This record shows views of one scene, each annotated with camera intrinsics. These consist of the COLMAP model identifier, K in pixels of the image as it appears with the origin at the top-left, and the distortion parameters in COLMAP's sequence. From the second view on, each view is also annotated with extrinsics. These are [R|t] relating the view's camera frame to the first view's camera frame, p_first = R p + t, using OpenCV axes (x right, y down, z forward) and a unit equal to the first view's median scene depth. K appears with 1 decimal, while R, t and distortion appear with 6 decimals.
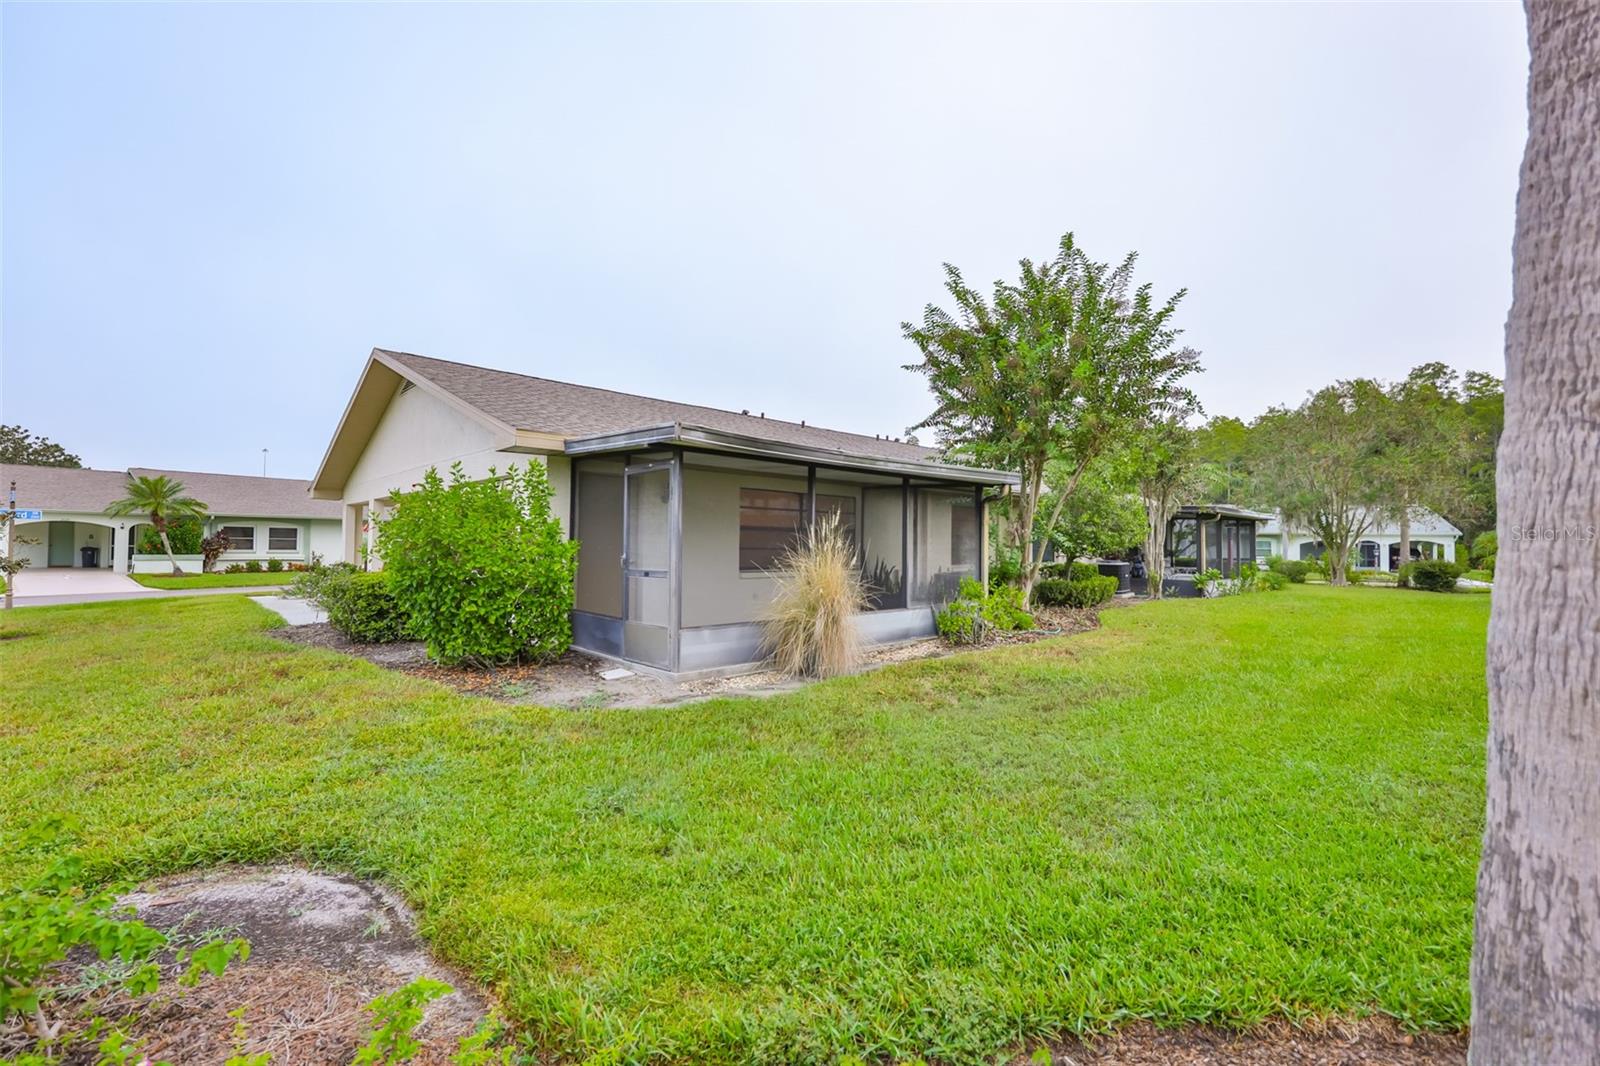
lens RADIAL K [[697.2, 0, 800.0], [0, 697.2, 533.0], [0, 0, 1]] dist [0.000716, 0.000134]
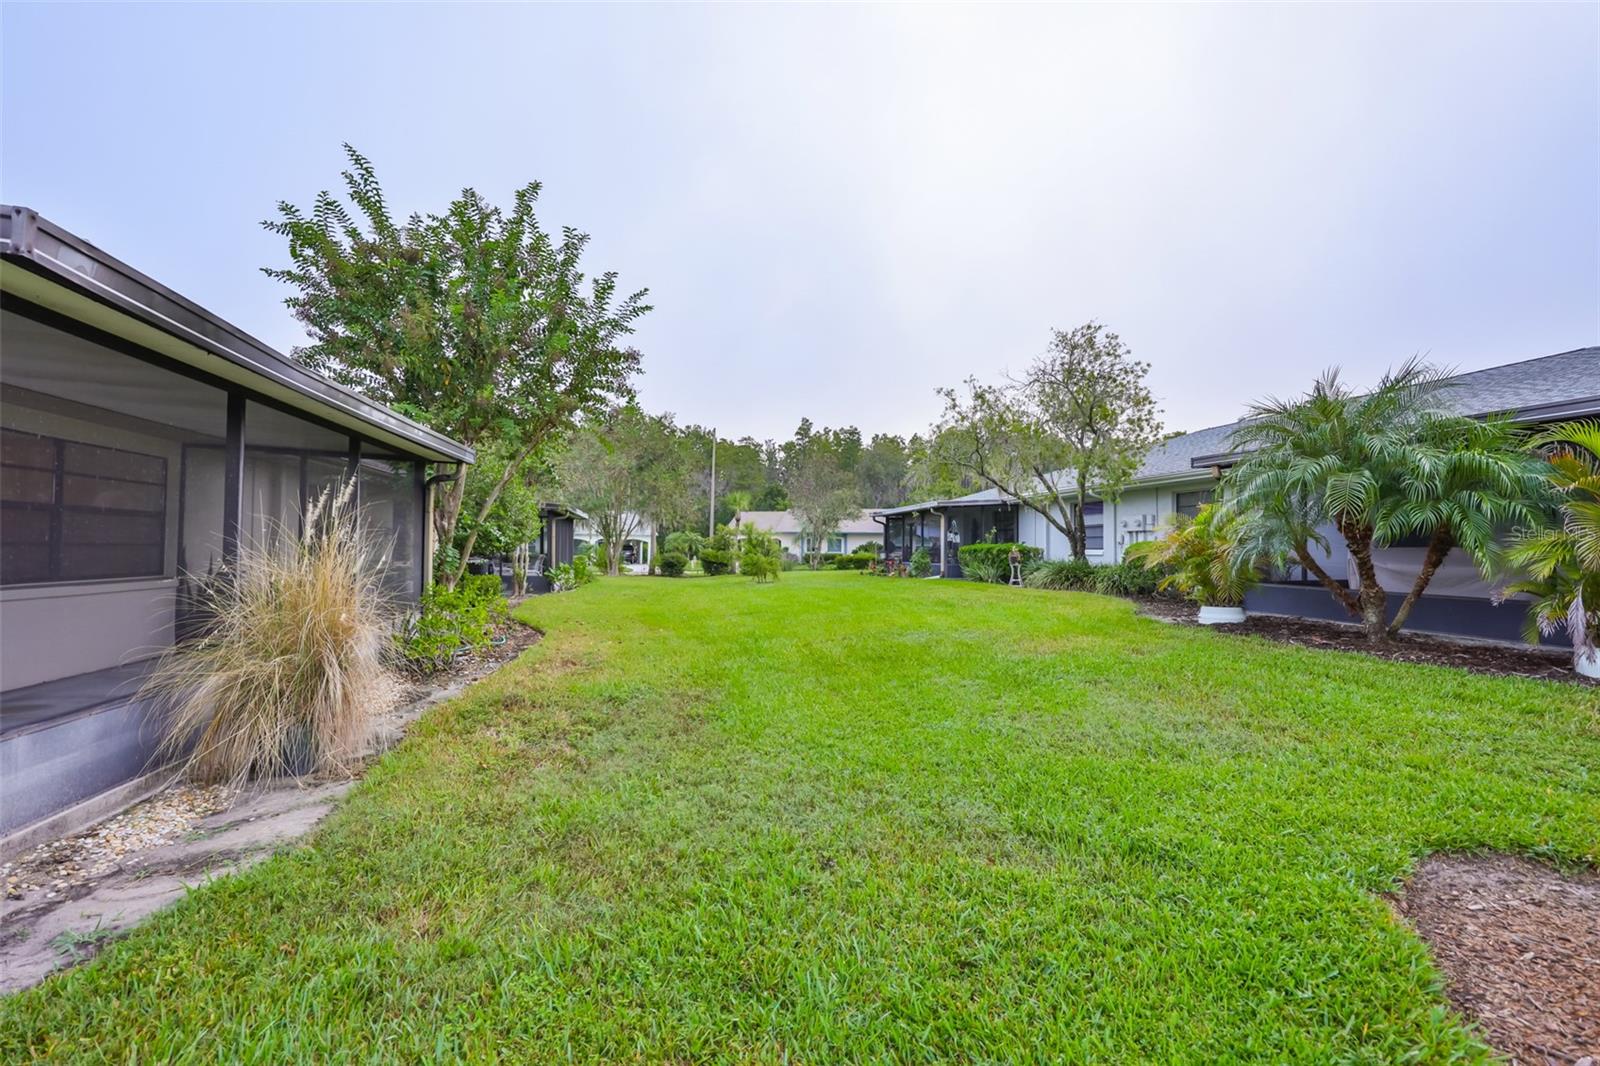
lens RADIAL K [[675.1, 0, 807.4], [0, 675.1, 529.0], [0, 0, 1]] dist [0.000825, -0.000079]
pose [[0.496763, 0.023618, 0.867565, -0.163585], [-0.023263, 0.999633, -0.013894, 0.006990], [-0.867574, -0.013280, 0.497130, 0.255838]]
